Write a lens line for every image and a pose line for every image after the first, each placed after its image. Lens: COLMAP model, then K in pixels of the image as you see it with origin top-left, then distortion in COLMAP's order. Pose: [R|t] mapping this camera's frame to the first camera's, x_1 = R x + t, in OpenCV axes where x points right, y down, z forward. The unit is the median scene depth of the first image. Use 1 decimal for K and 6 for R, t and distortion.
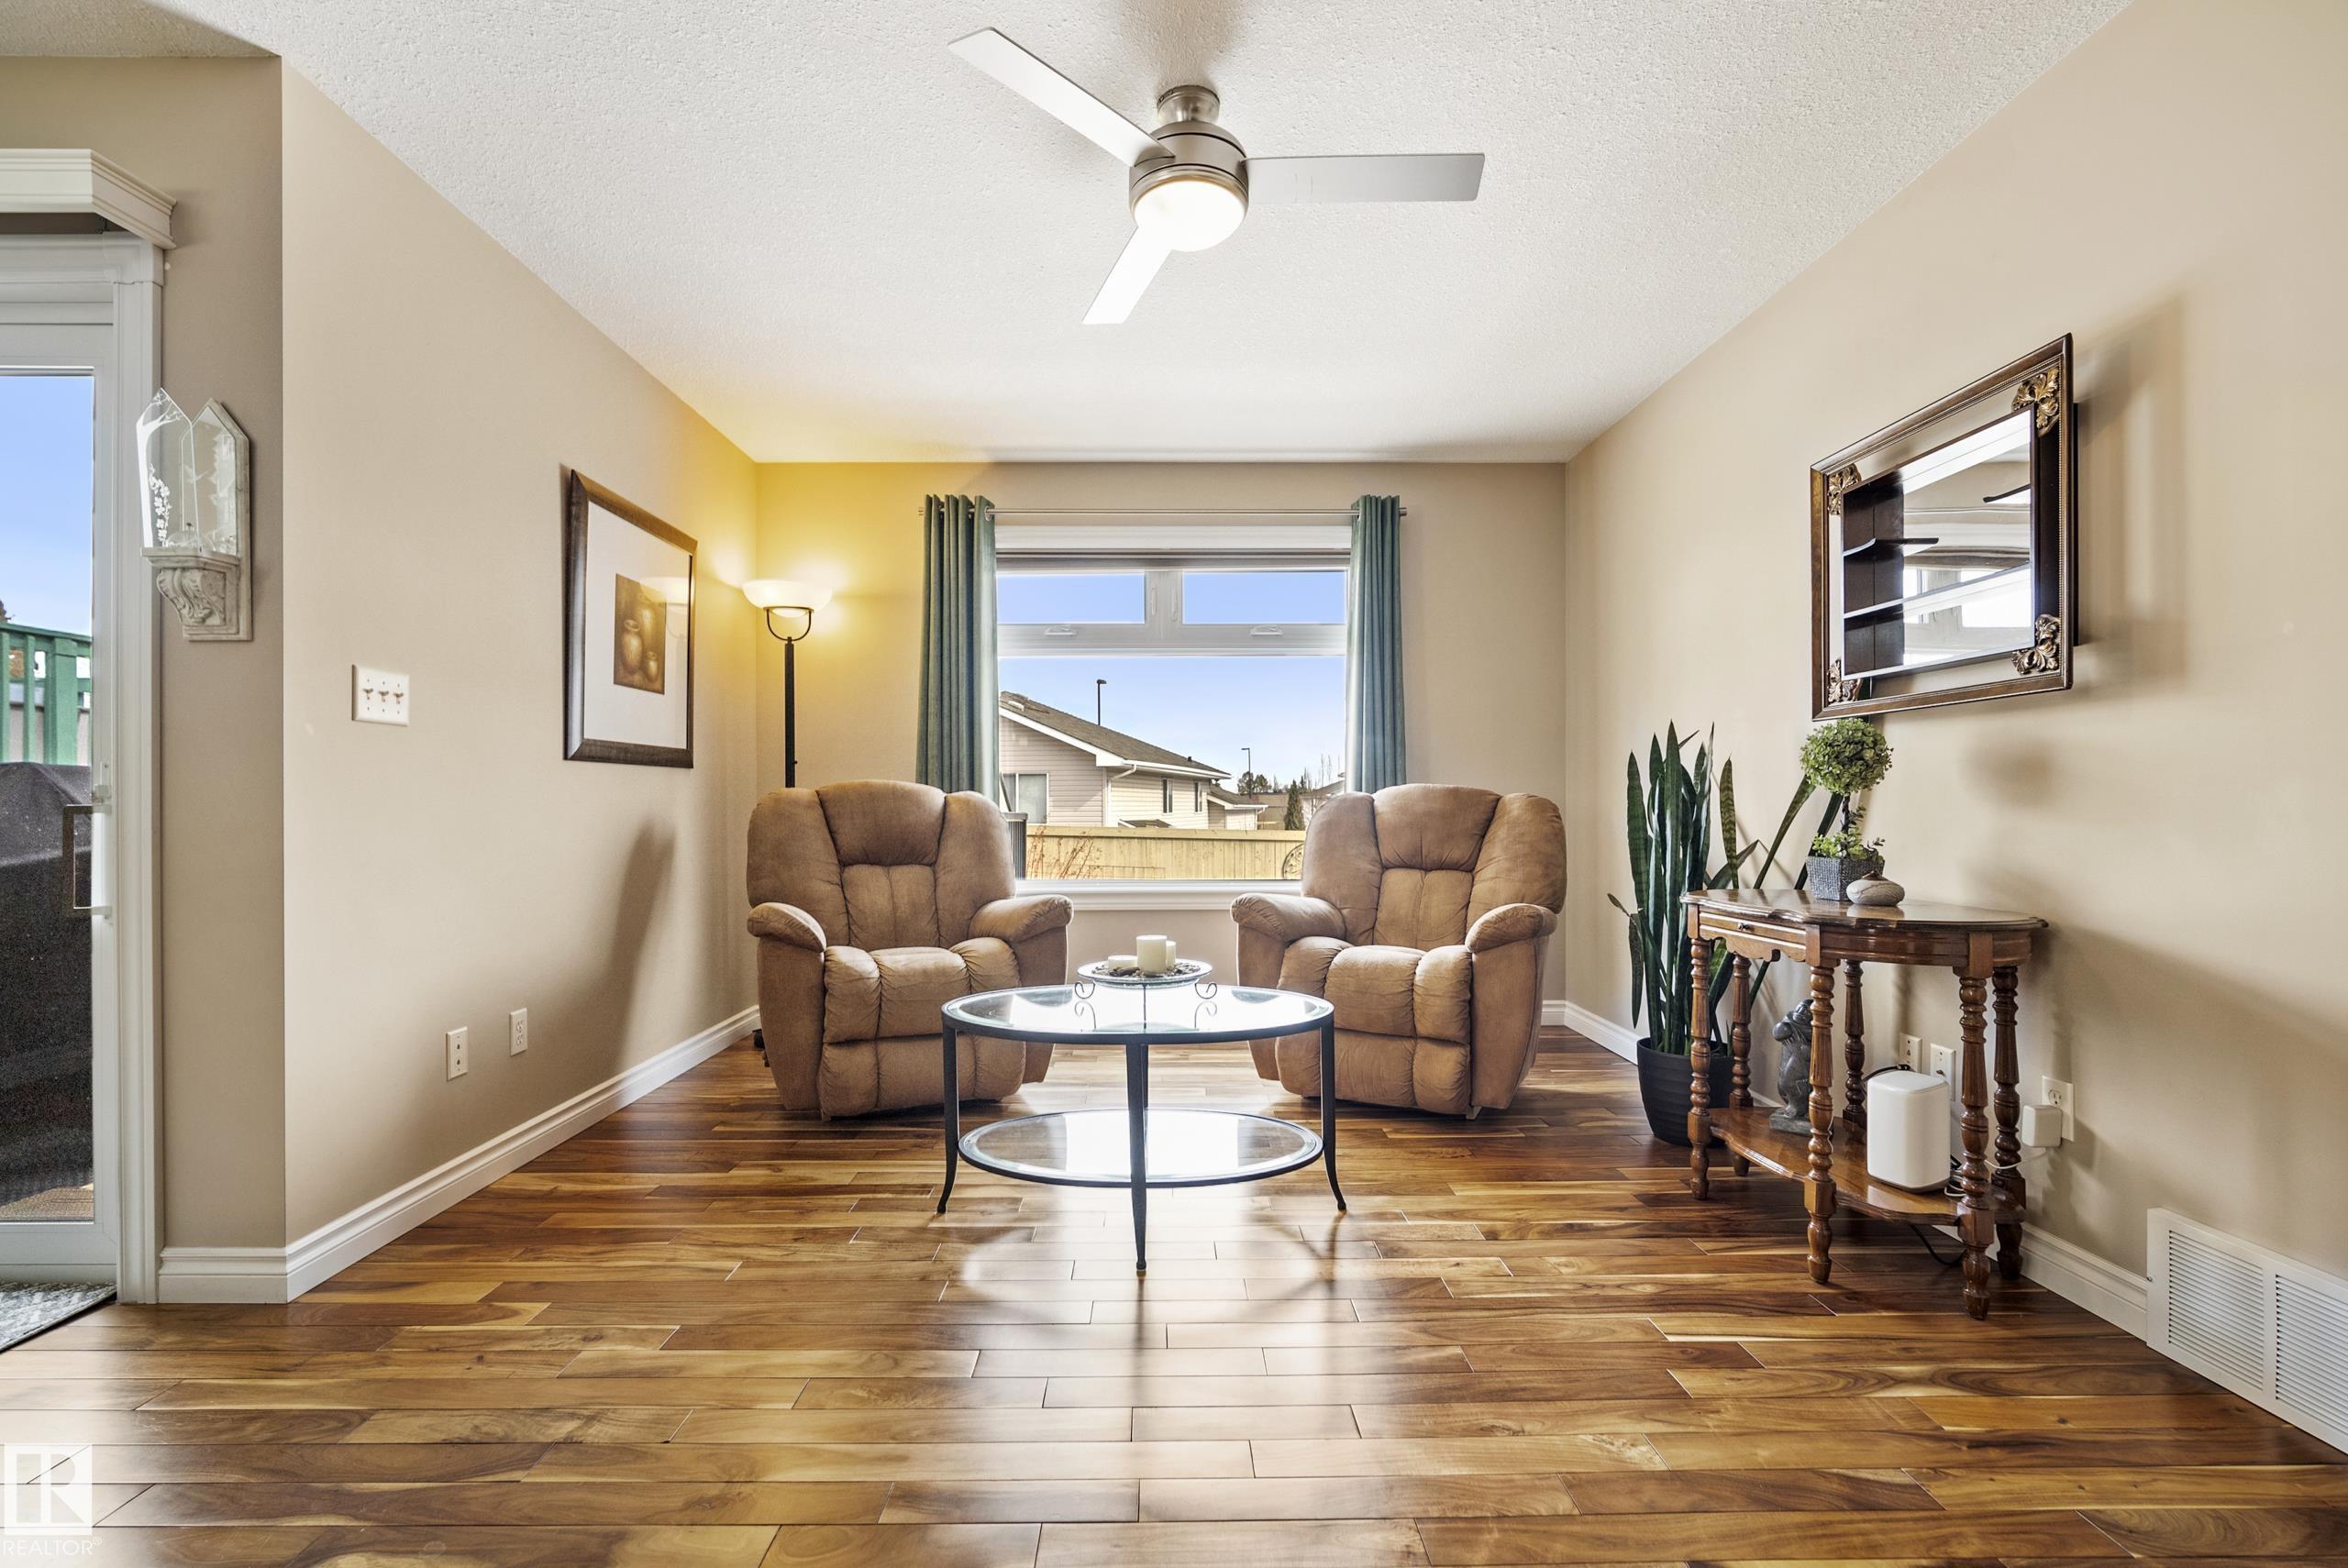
lens RADIAL K [[1045.7, 0, 1169.0], [0, 1045.7, 808.2], [0, 0, 1]] dist [-0.011539, 0.002151]
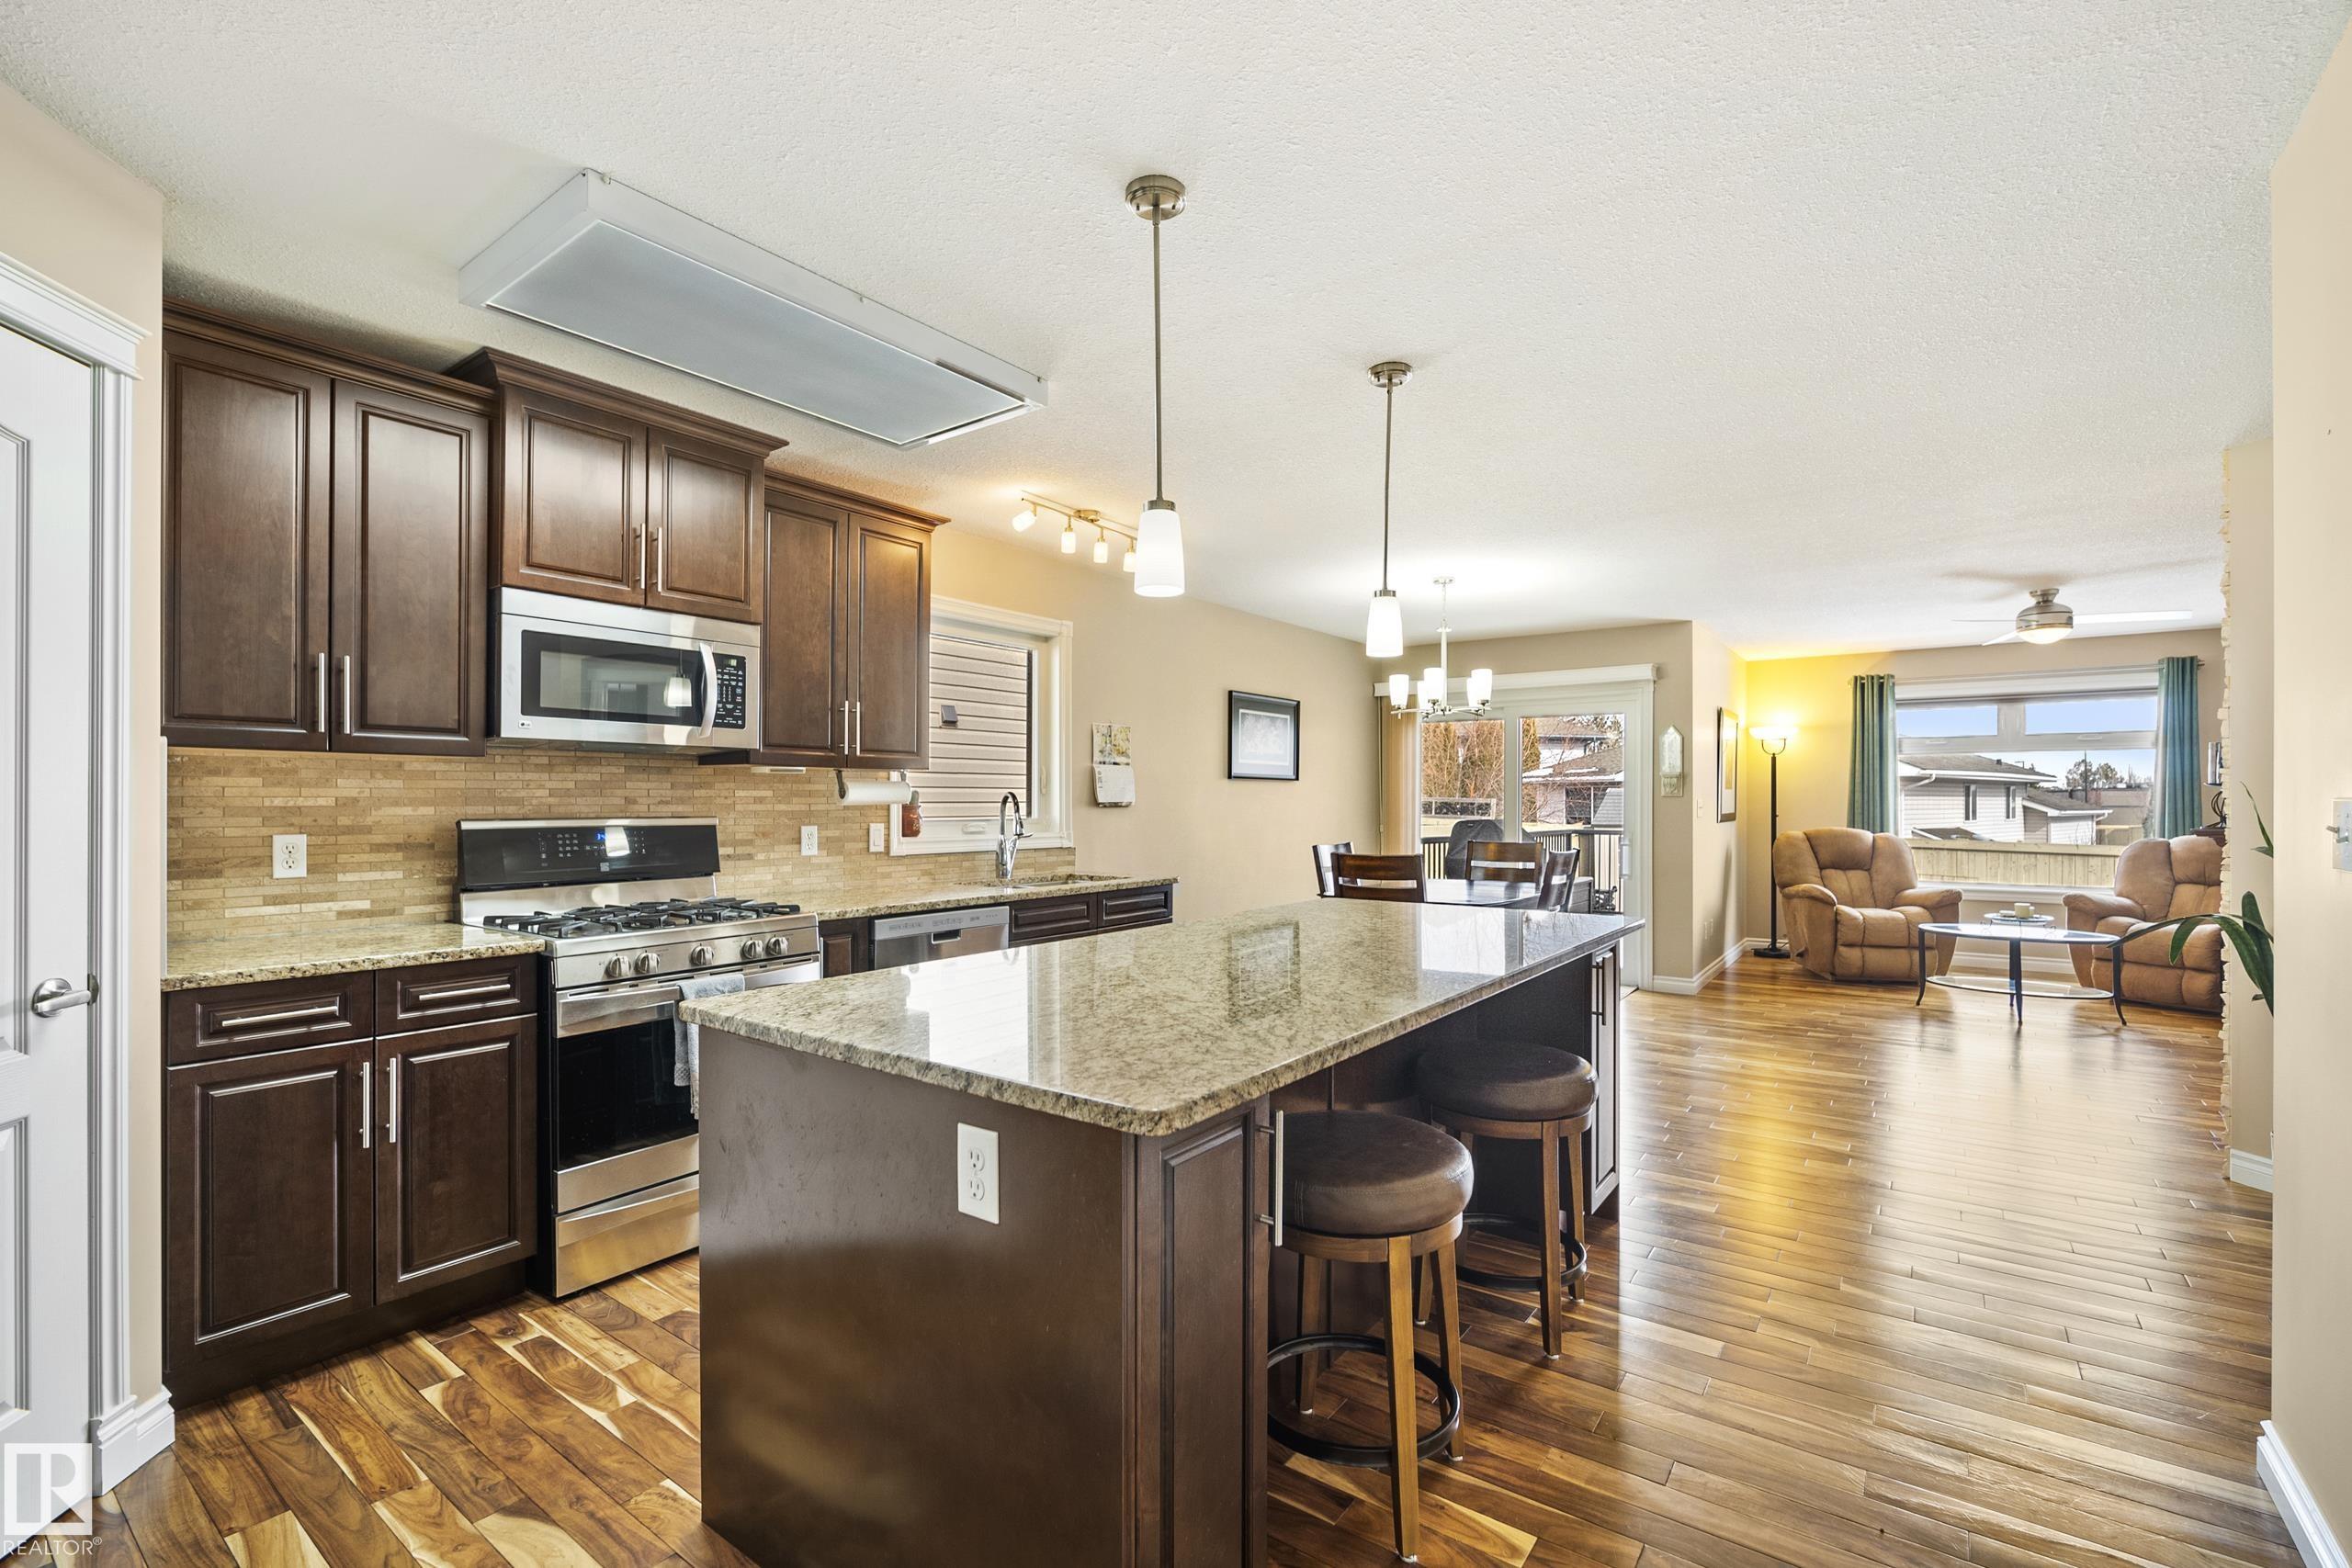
lens RADIAL K [[1047.5, 0, 1169.6], [0, 1047.5, 794.9], [0, 0, 1]] dist [-0.011539, 0.002151]
pose [[0.798635, 0.001738, -0.601813, -0.119006], [-0.005448, 0.999976, -0.004342, -0.093974], [0.601791, 0.006747, 0.798625, -1.776104]]
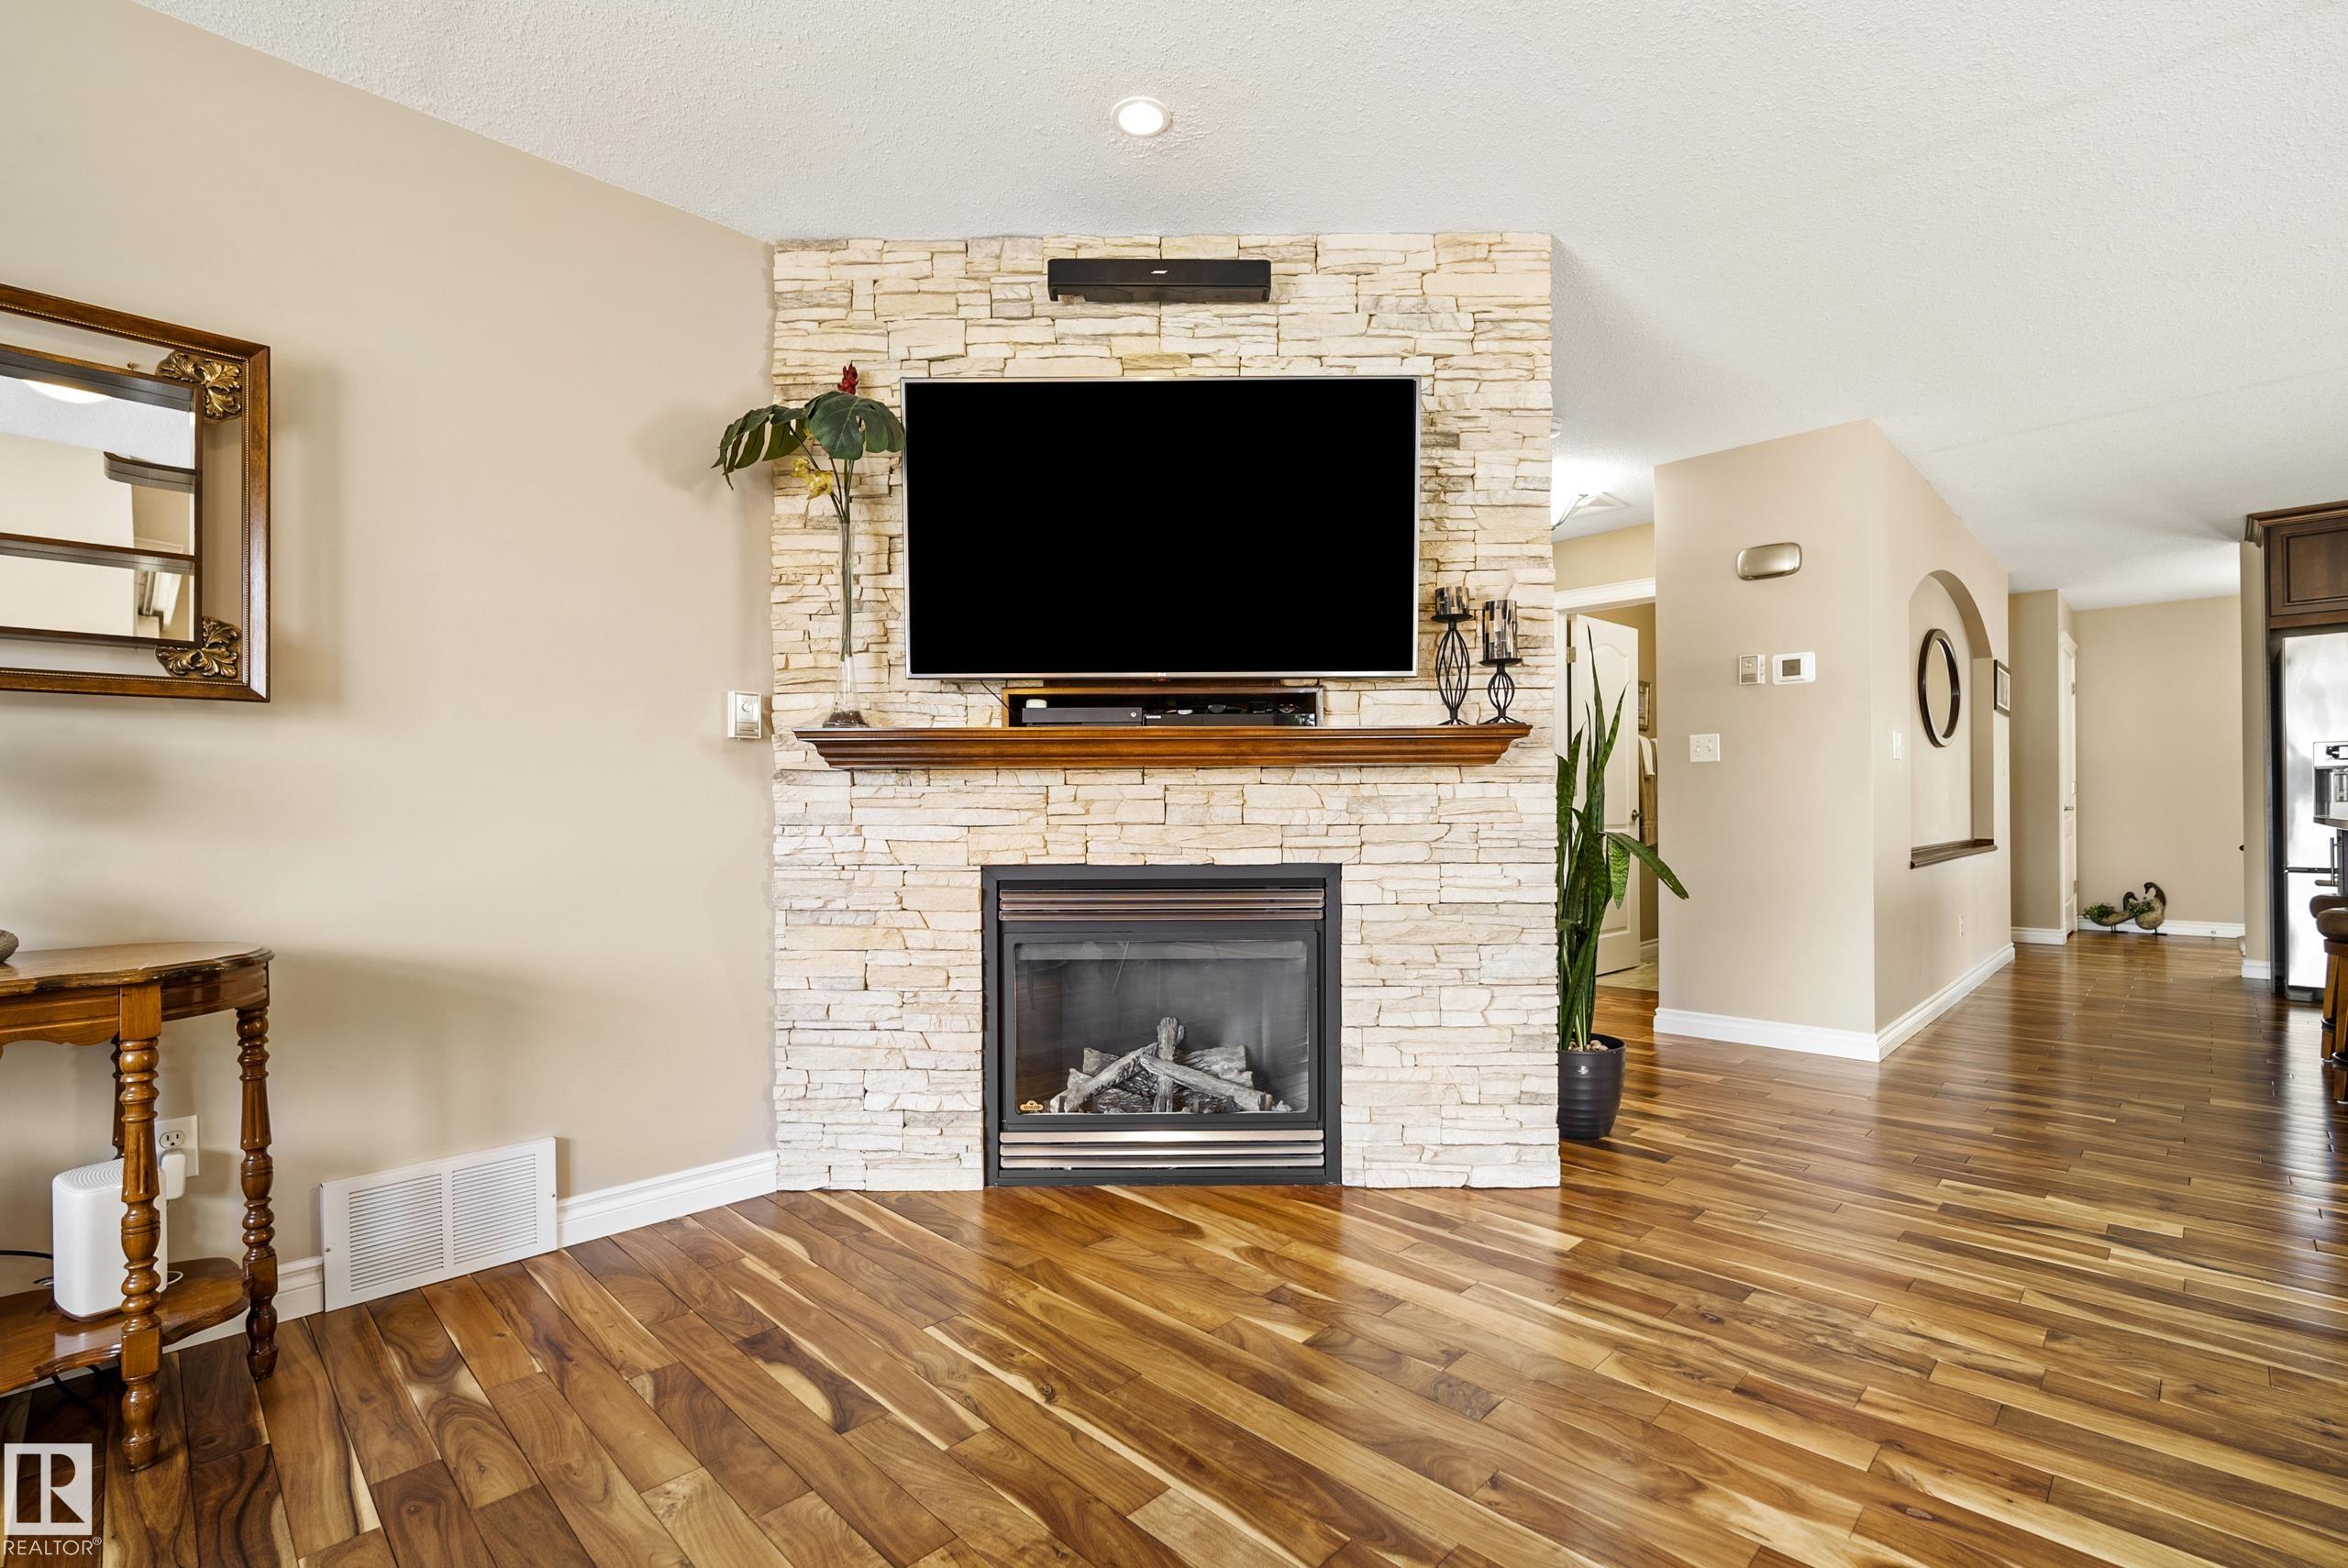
lens RADIAL K [[1045.7, 0, 1166.3], [0, 1045.7, 809.3], [0, 0, 1]] dist [-0.011539, 0.002151]
pose [[-0.694548, 0.009910, 0.719378, -0.281963], [0.011052, 0.999934, -0.003104, 0.000992], [-0.719362, 0.005795, -0.694611, 0.678615]]
